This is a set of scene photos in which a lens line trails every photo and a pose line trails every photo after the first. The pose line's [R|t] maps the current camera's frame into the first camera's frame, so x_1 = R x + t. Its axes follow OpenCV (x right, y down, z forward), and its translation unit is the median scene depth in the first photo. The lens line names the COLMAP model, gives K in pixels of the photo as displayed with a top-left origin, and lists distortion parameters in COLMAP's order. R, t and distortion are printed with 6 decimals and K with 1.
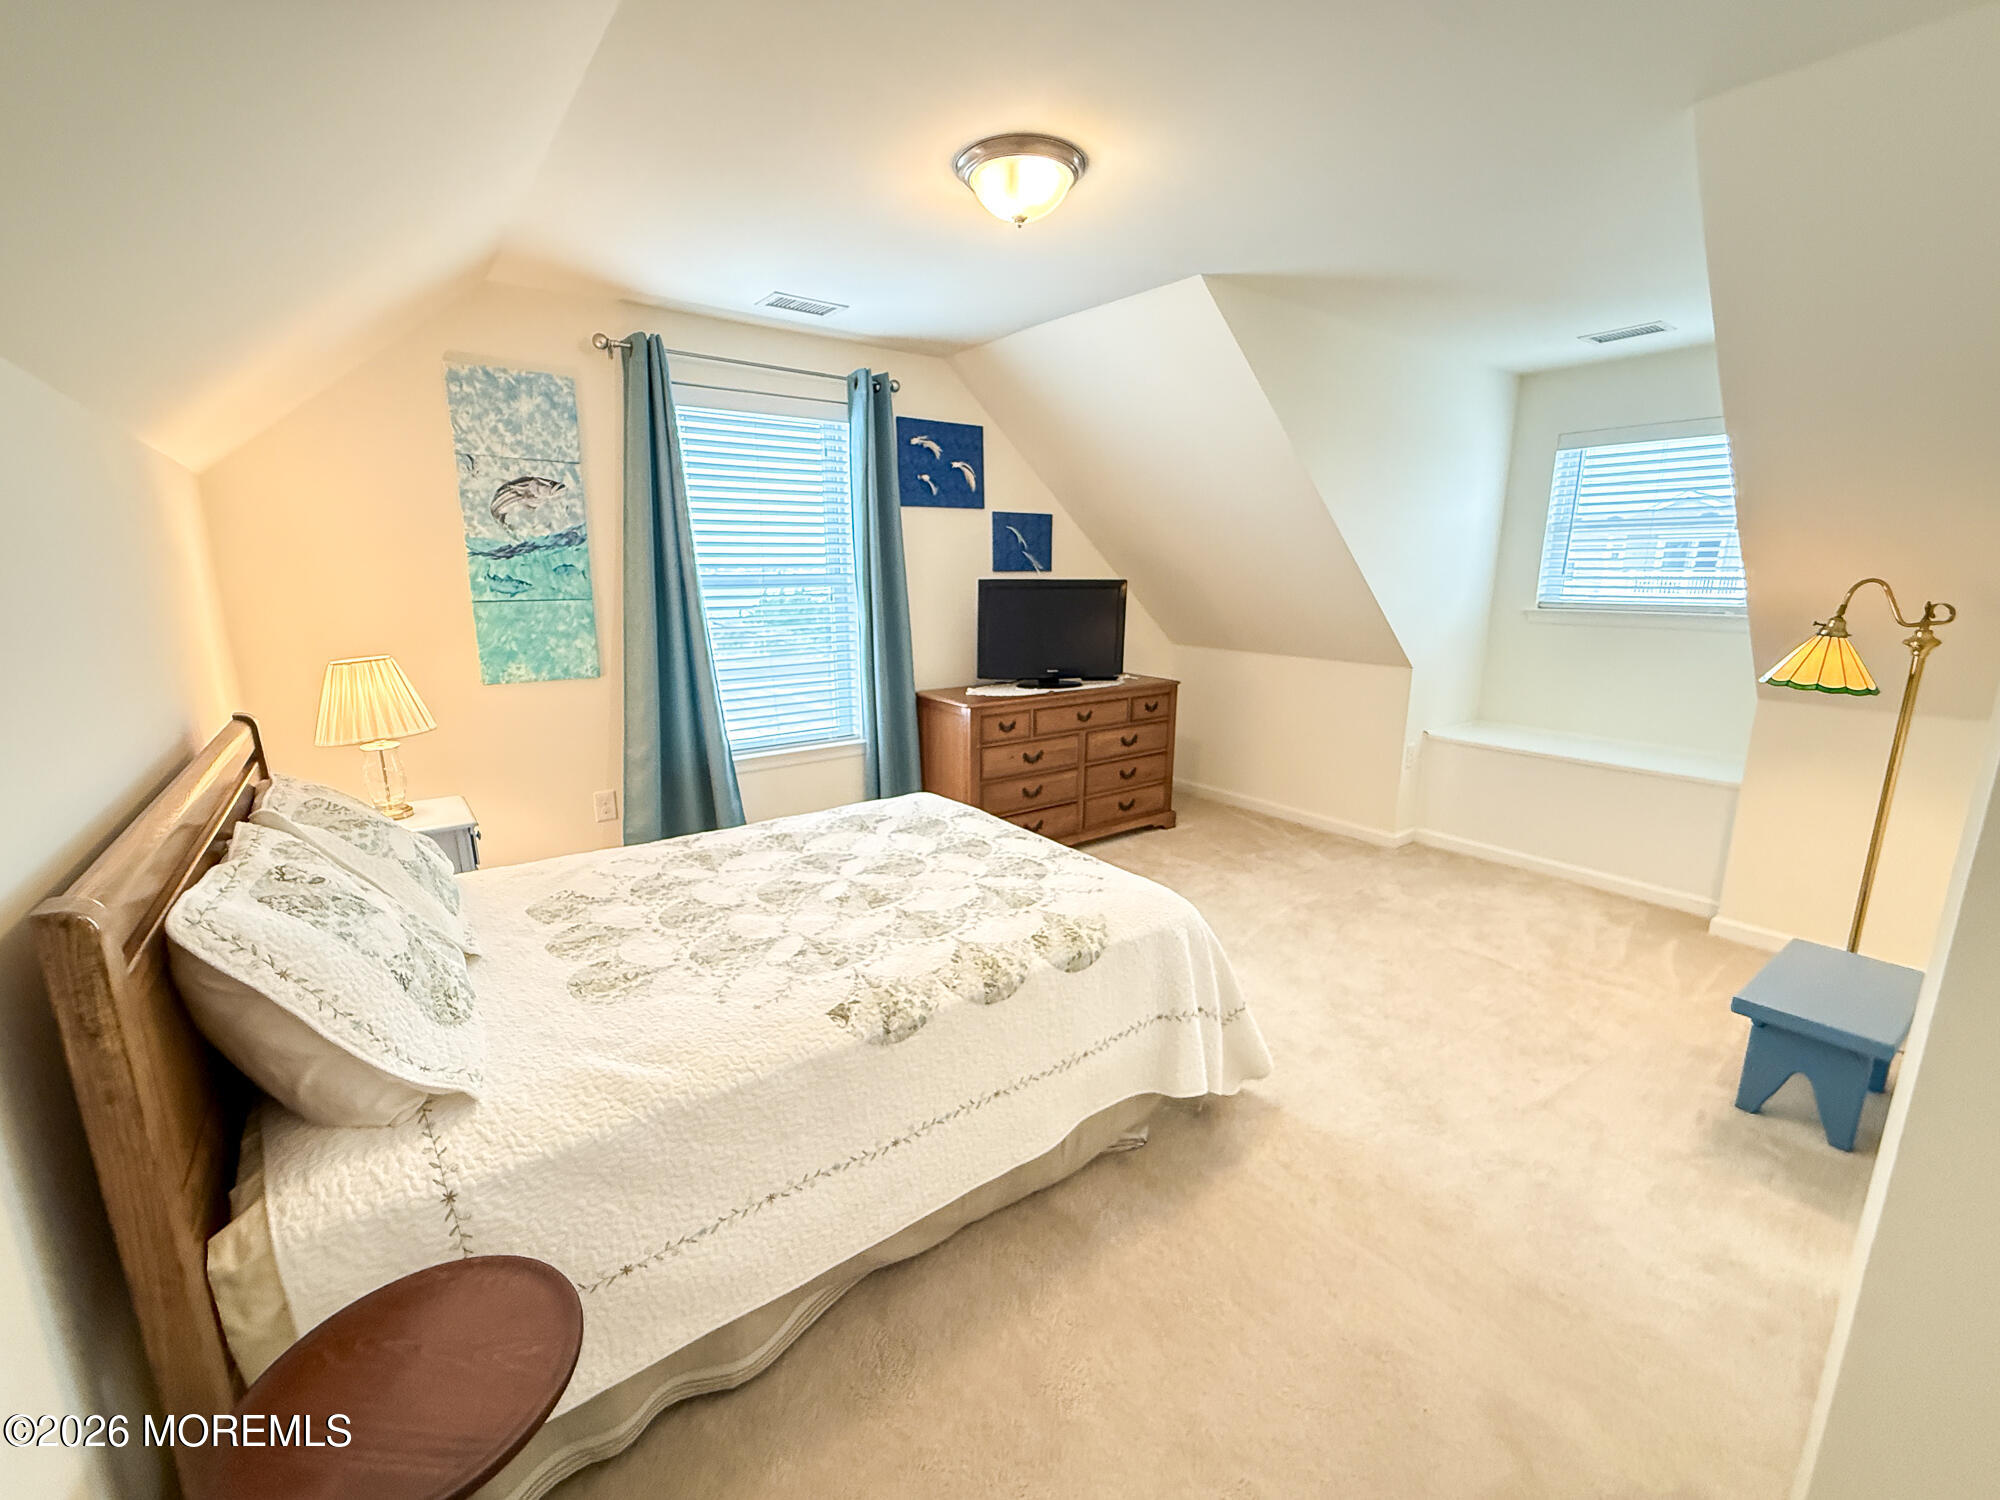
lens RADIAL K [[806.9, 0, 991.9], [0, 806.9, 749.9], [0, 0, 1]] dist [-0.000580, 0.000292]
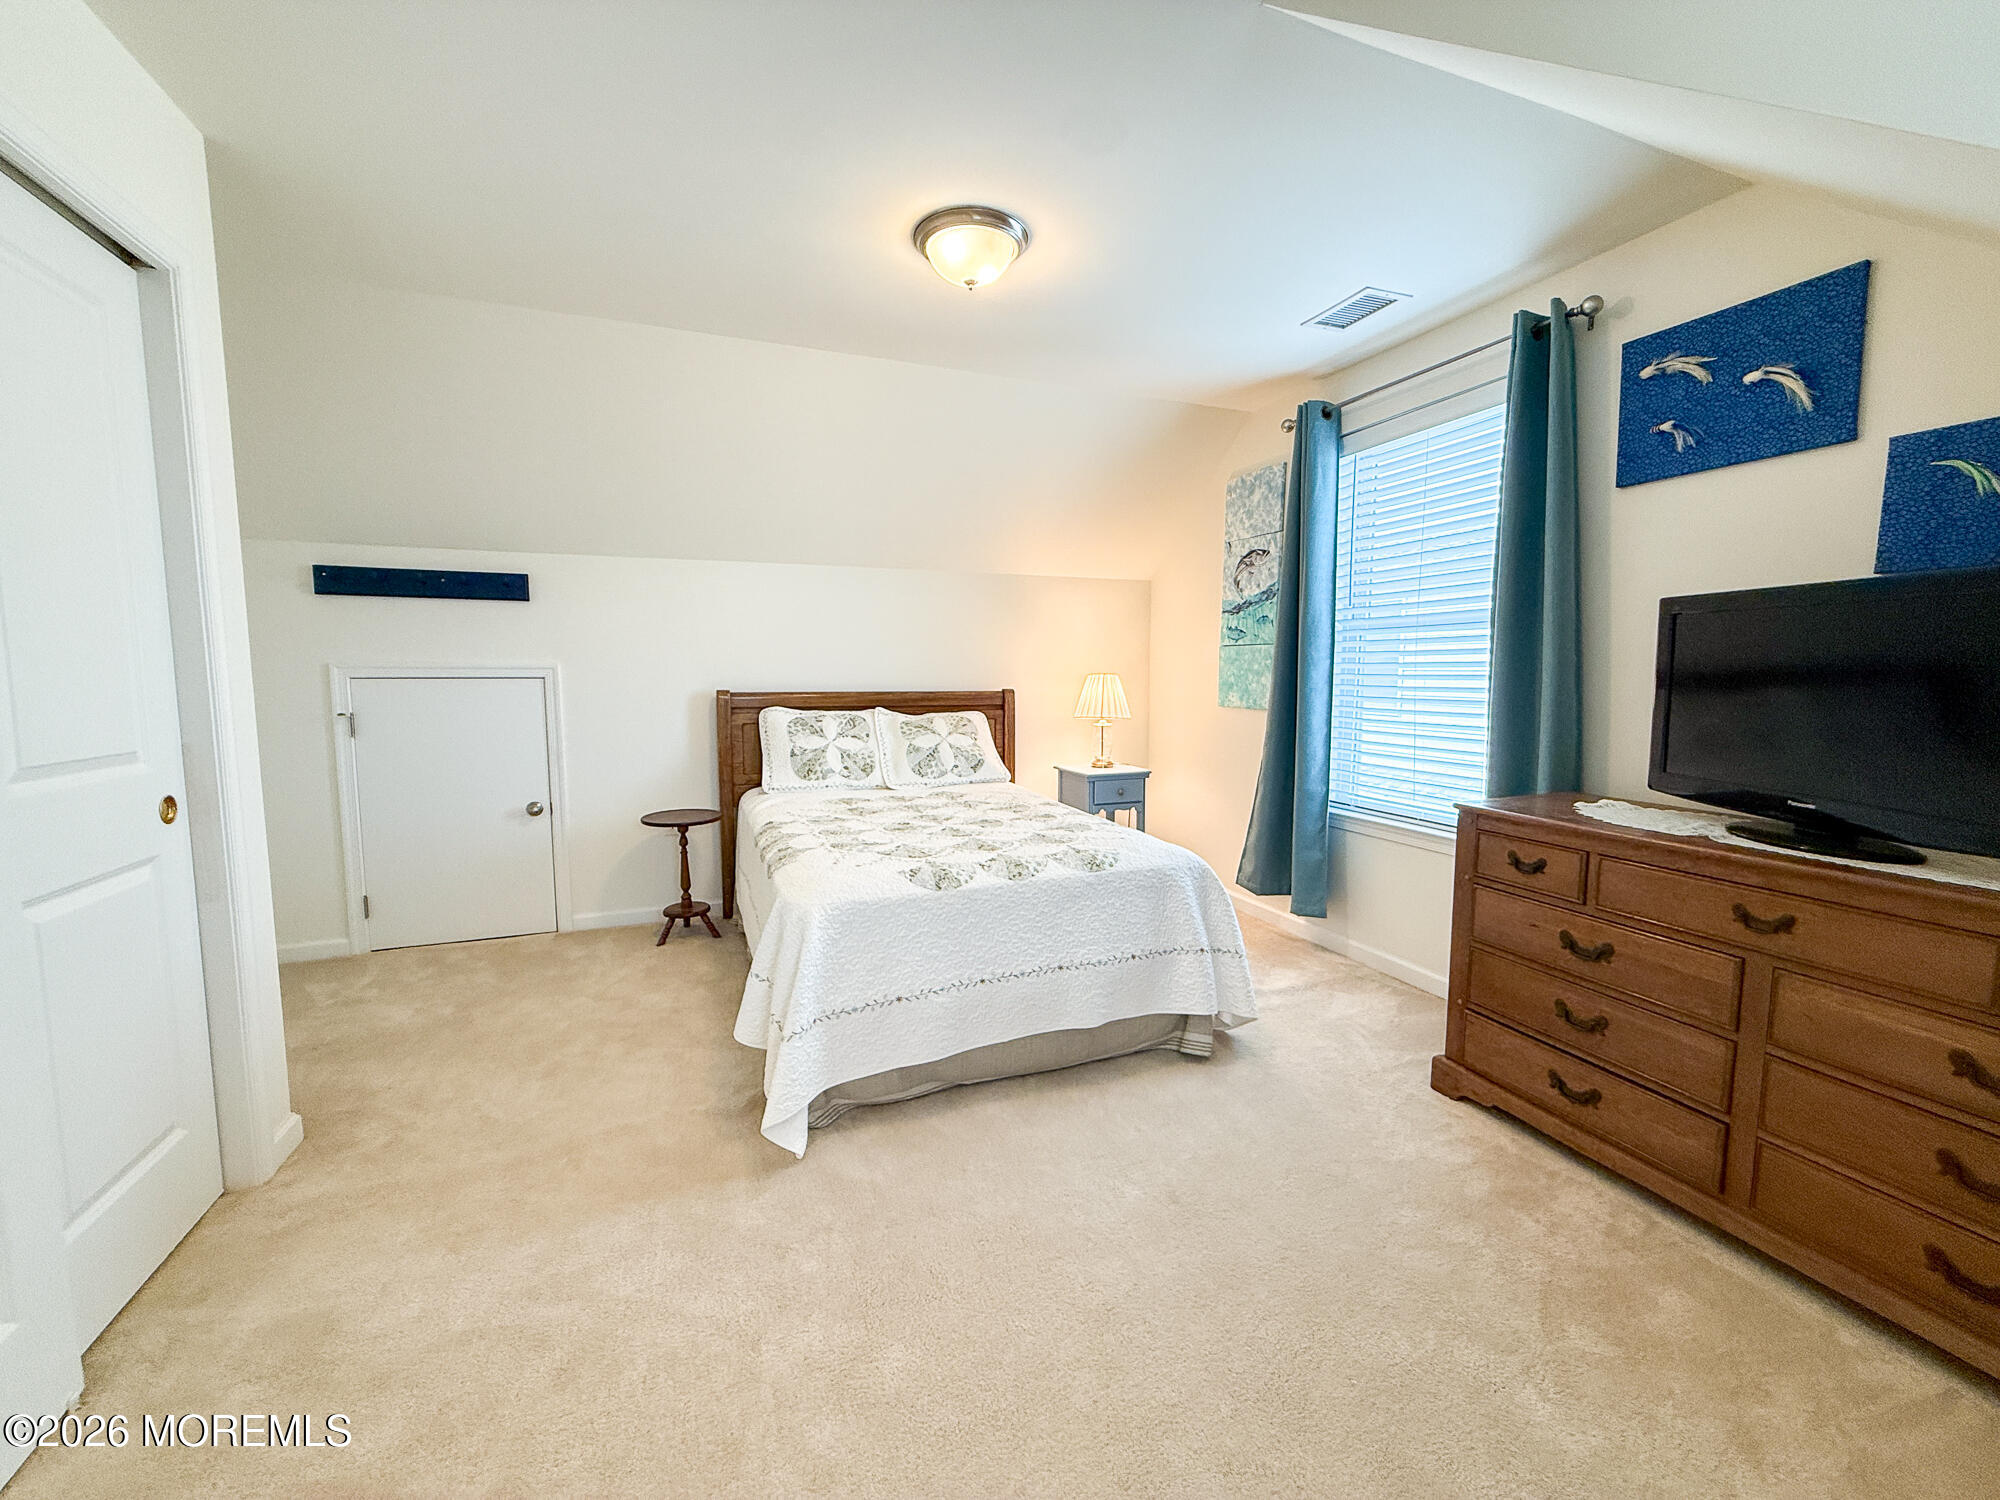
lens RADIAL K [[806.9, 0, 991.9], [0, 806.9, 749.9], [0, 0, 1]] dist [-0.000580, 0.000292]
pose [[-0.266720, 0.100307, -0.958540, 0.778979], [-0.204273, 0.966089, 0.157937, -0.142626], [0.941877, 0.237929, -0.237185, 0.953087]]
